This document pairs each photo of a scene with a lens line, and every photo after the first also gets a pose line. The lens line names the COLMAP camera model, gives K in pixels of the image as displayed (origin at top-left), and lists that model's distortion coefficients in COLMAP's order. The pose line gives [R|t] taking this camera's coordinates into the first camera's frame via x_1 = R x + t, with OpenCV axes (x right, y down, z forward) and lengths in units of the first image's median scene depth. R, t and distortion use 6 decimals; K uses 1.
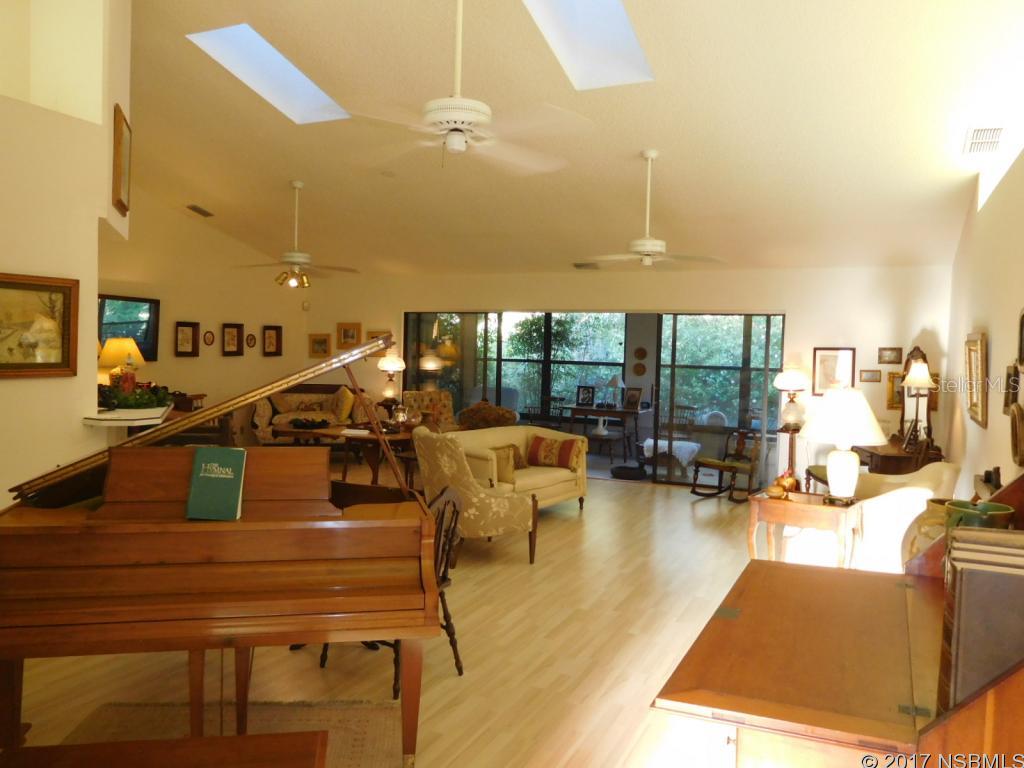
lens RADIAL K [[763.8, 0, 513.2], [0, 763.8, 385.3], [0, 0, 1]] dist [-0.020231, 0.004031]
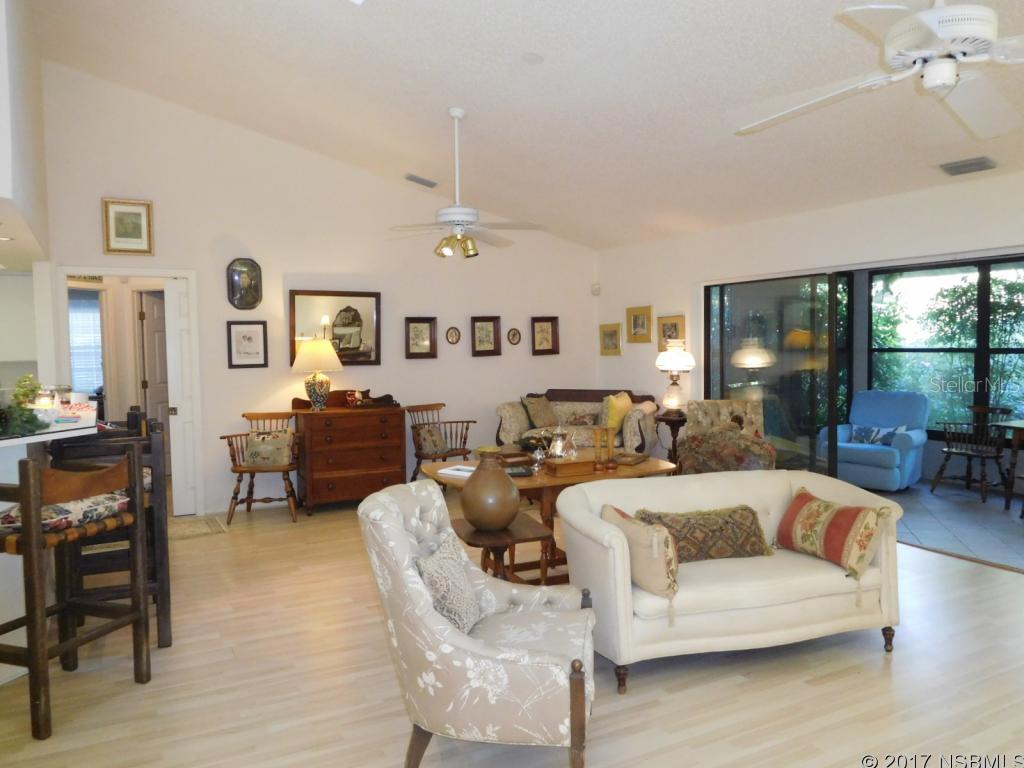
lens RADIAL K [[763.8, 0, 513.2], [0, 763.8, 385.3], [0, 0, 1]] dist [-0.020231, 0.004031]
pose [[0.799813, -0.006649, -0.600213, 0.168307], [0.007974, 0.999968, -0.000451, -0.007656], [0.600197, -0.004425, 0.799840, 0.420783]]
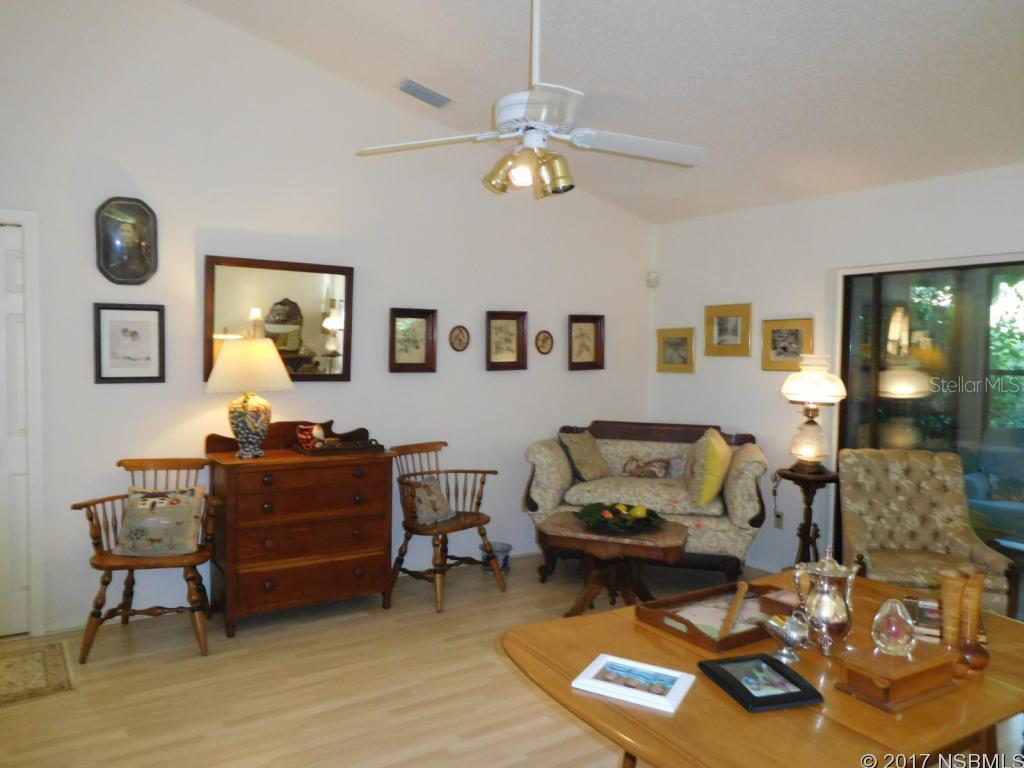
lens RADIAL K [[763.8, 0, 513.2], [0, 763.8, 385.3], [0, 0, 1]] dist [-0.020231, 0.004031]
pose [[0.852788, 0.008691, -0.522186, -0.088851], [-0.014626, 0.999867, -0.007245, -0.027625], [0.522053, 0.013816, 0.852801, 0.618512]]
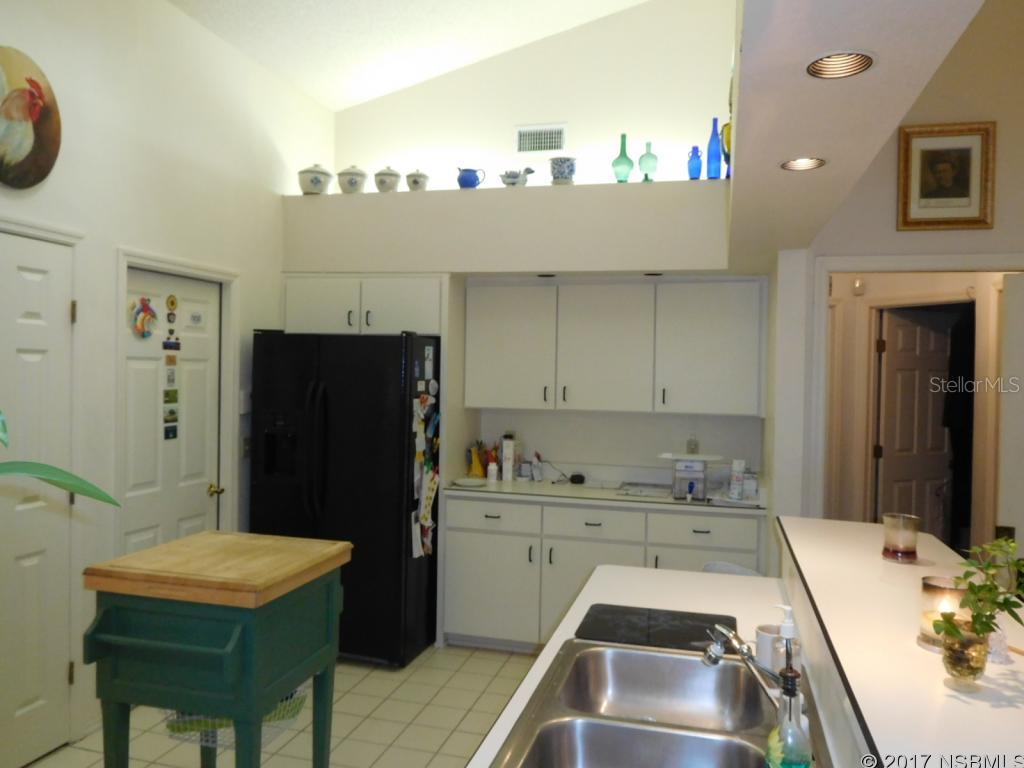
lens RADIAL K [[763.8, 0, 513.2], [0, 763.8, 385.3], [0, 0, 1]] dist [-0.020231, 0.004031]
pose [[0.171932, -0.011014, -0.985047, -0.244842], [-0.061021, 0.997898, -0.021808, -0.037048], [0.983217, 0.063858, 0.170899, 0.512656]]
